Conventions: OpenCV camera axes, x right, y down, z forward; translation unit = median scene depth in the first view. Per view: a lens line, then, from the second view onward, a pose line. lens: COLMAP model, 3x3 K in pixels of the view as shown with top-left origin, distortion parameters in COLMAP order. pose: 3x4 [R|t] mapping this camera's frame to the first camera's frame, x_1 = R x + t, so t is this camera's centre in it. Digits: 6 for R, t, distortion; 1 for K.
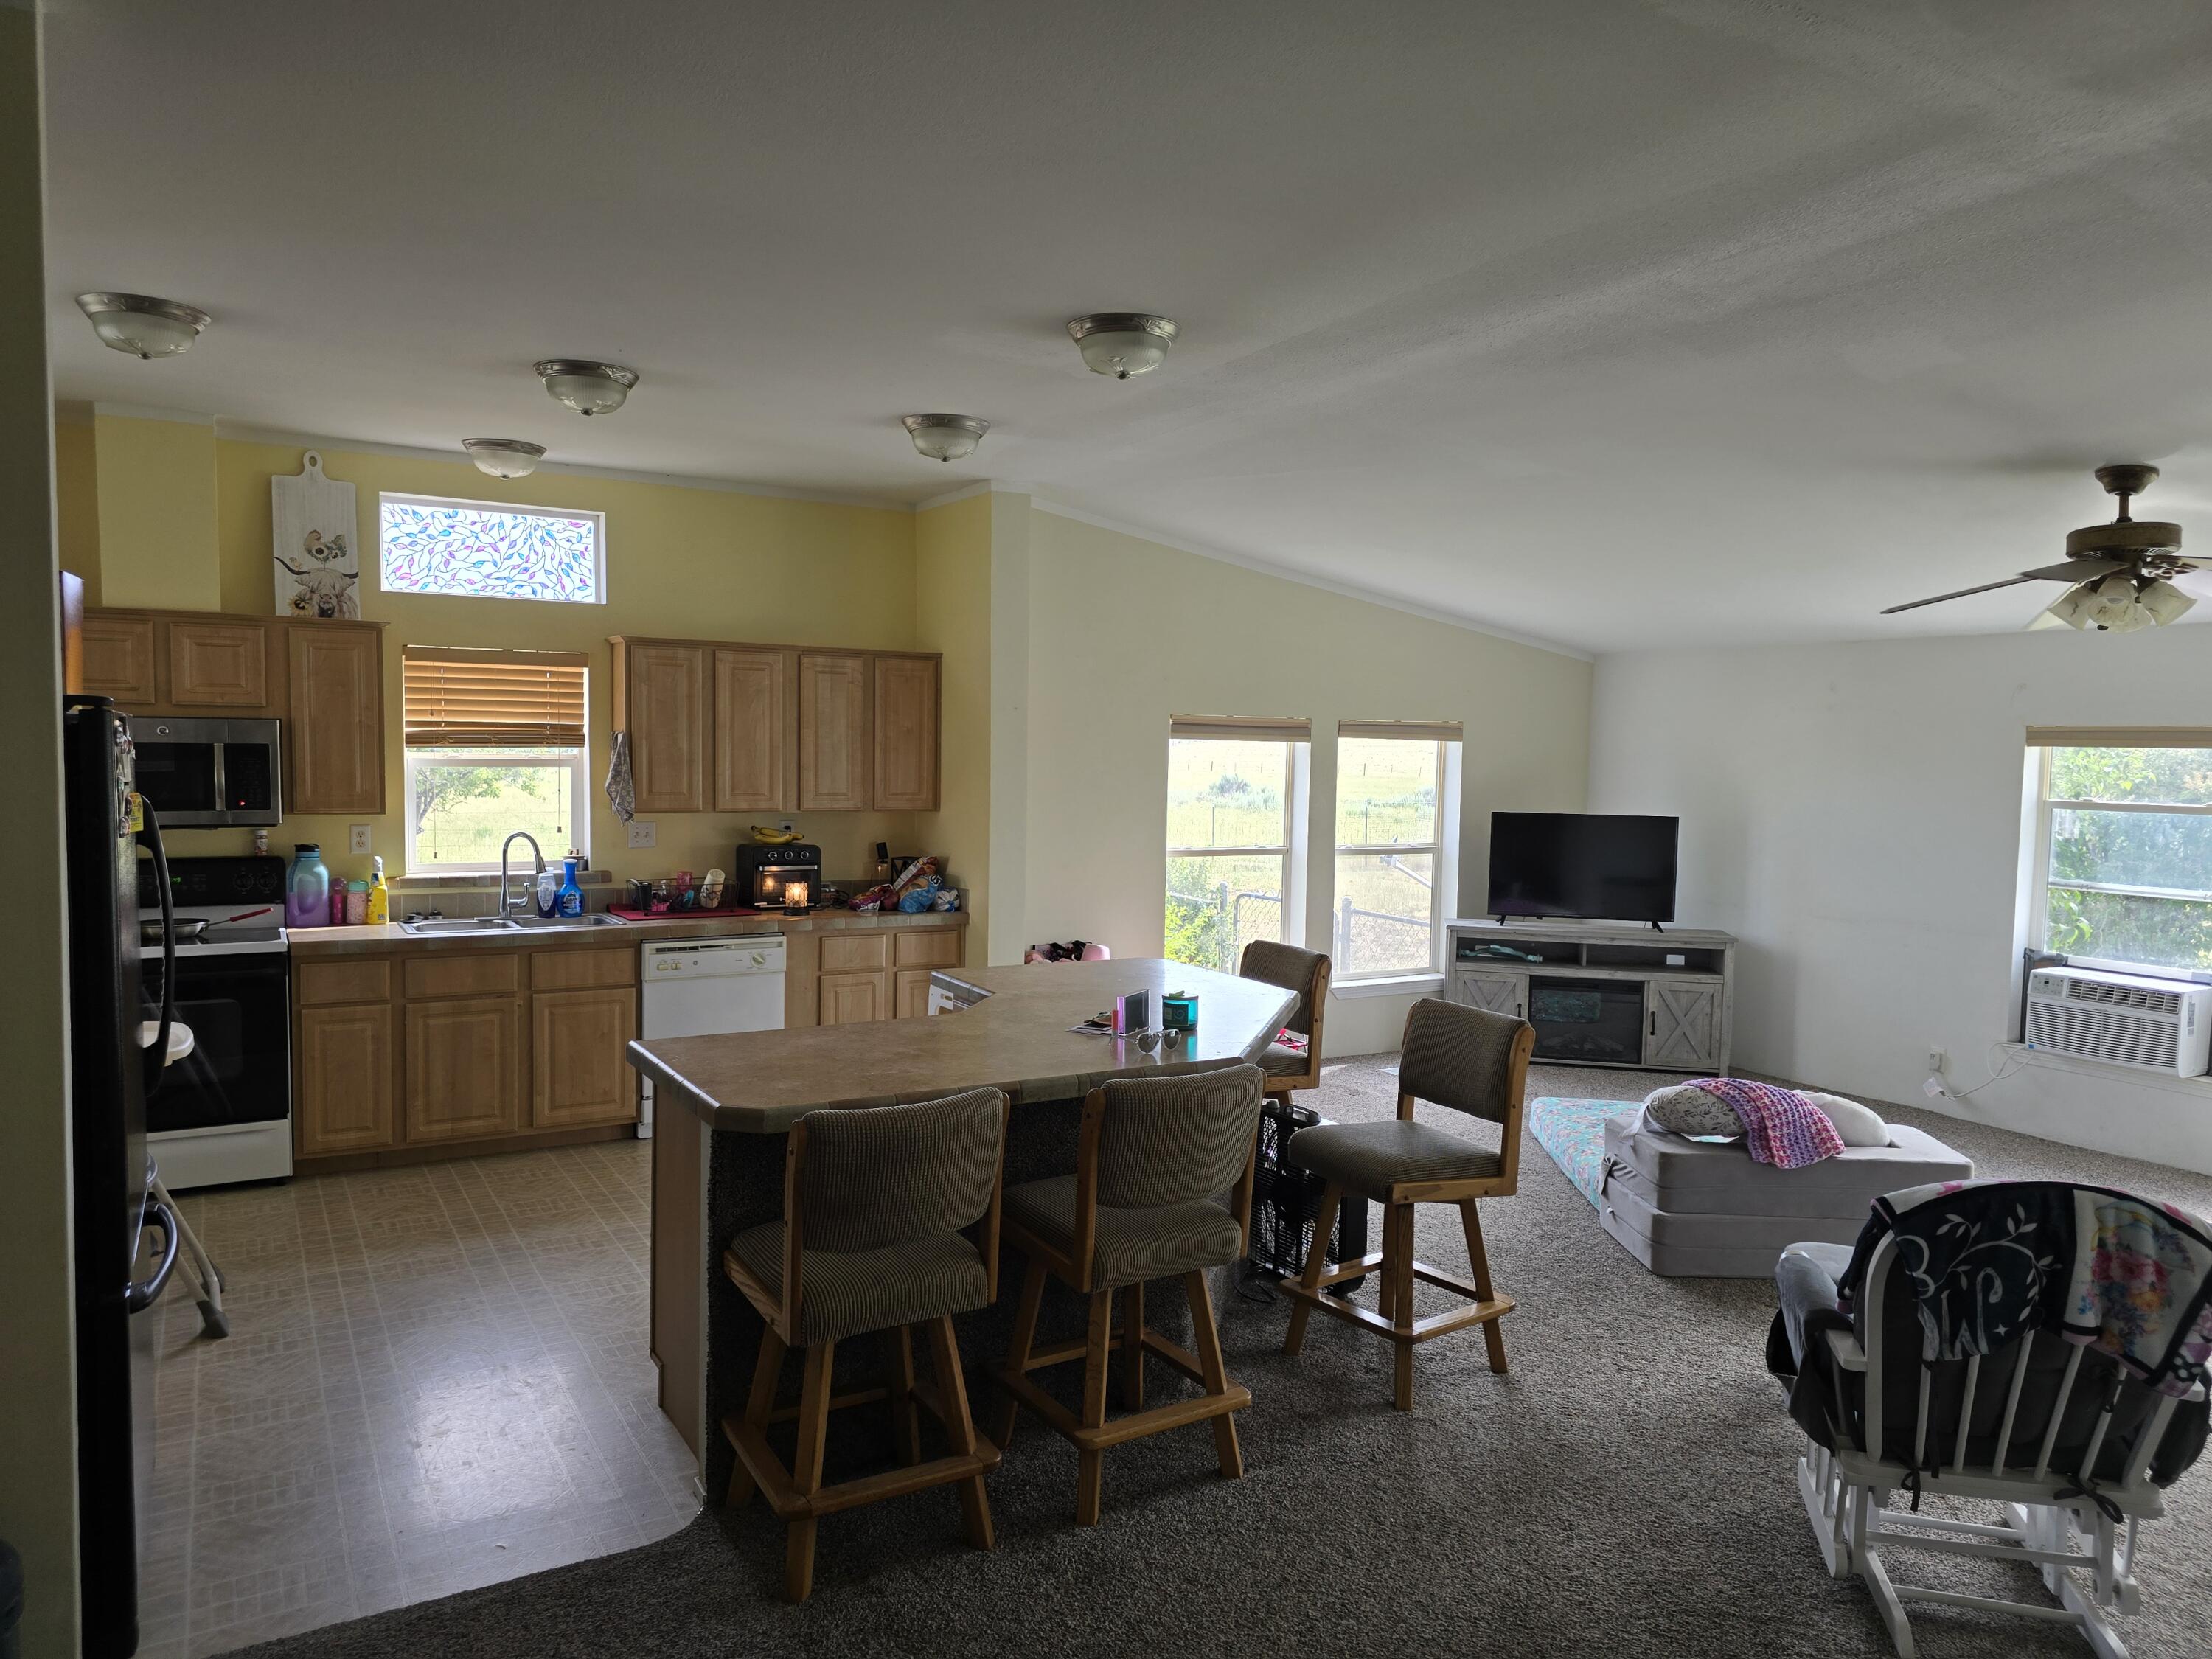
lens RADIAL K [[1483.7, 0, 1105.2], [0, 1483.7, 844.3], [0, 0, 1]] dist [0.019217, -0.012814]
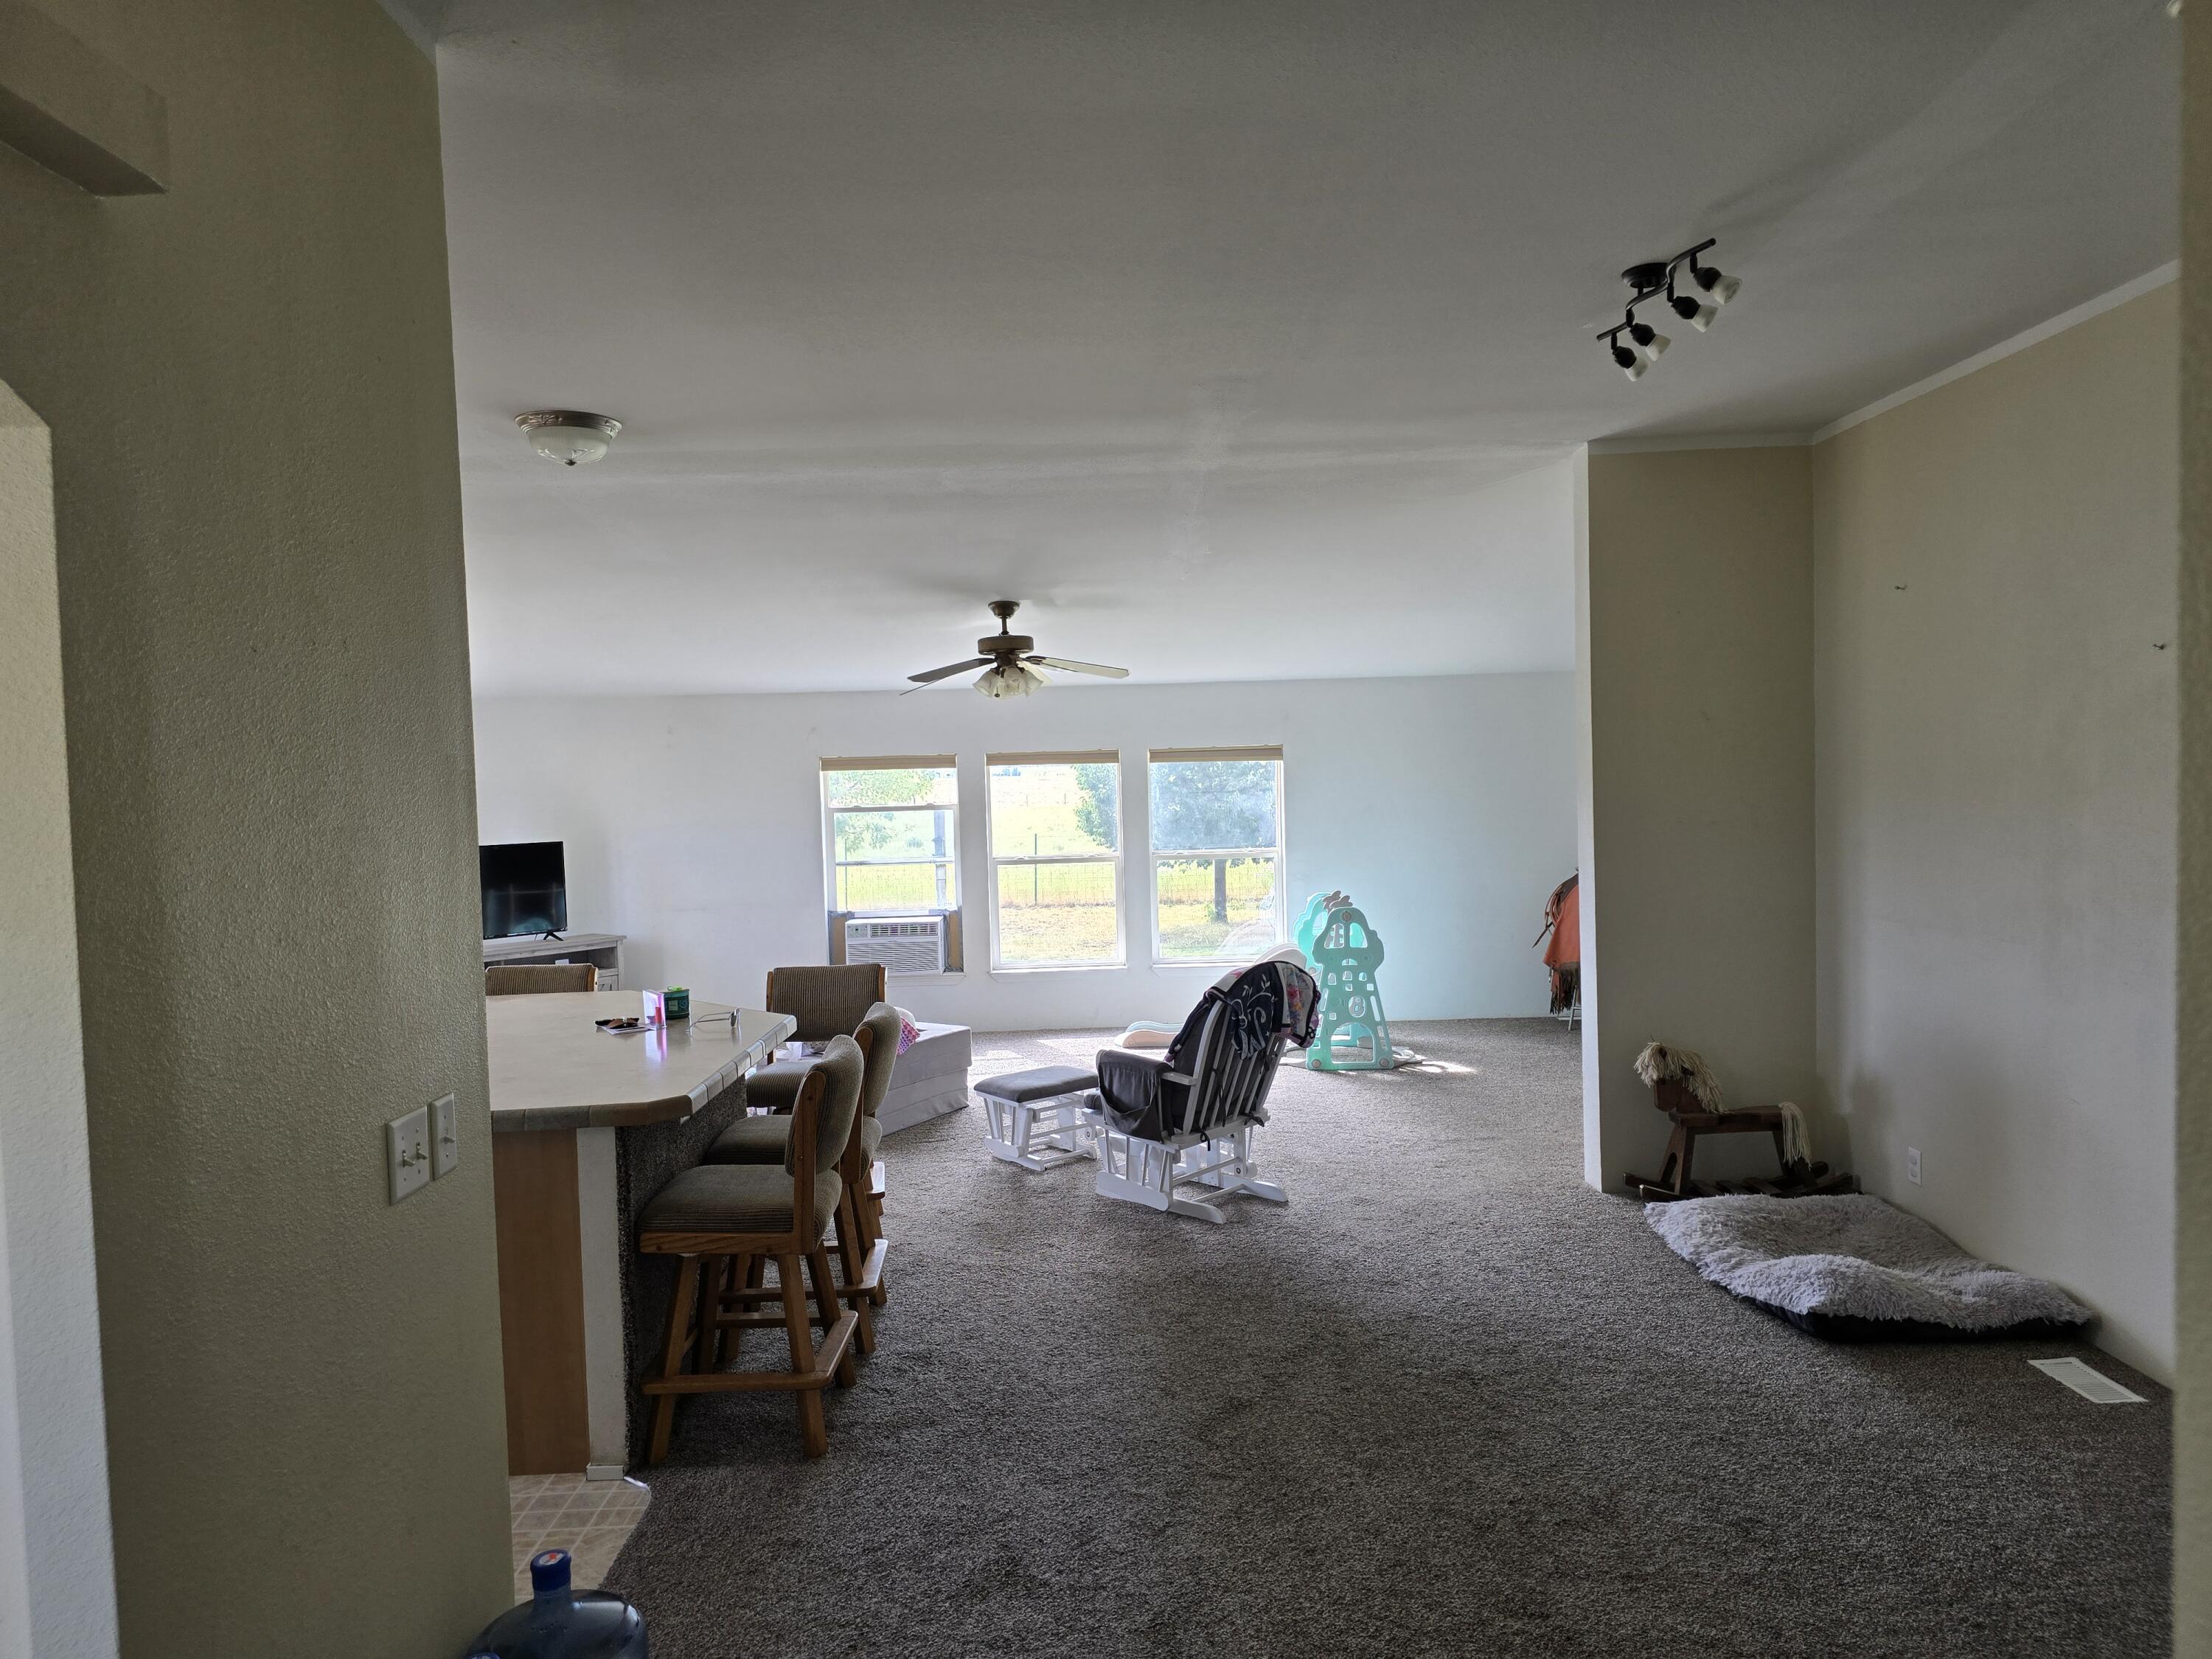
lens RADIAL K [[1483.7, 0, 1104.5], [0, 1483.7, 823.7], [0, 0, 1]] dist [0.019217, -0.012814]
pose [[0.492442, -0.063915, 0.867995, -0.751901], [0.100360, 0.994817, 0.016316, -0.015844], [-0.864540, 0.079077, 0.496304, 0.074205]]
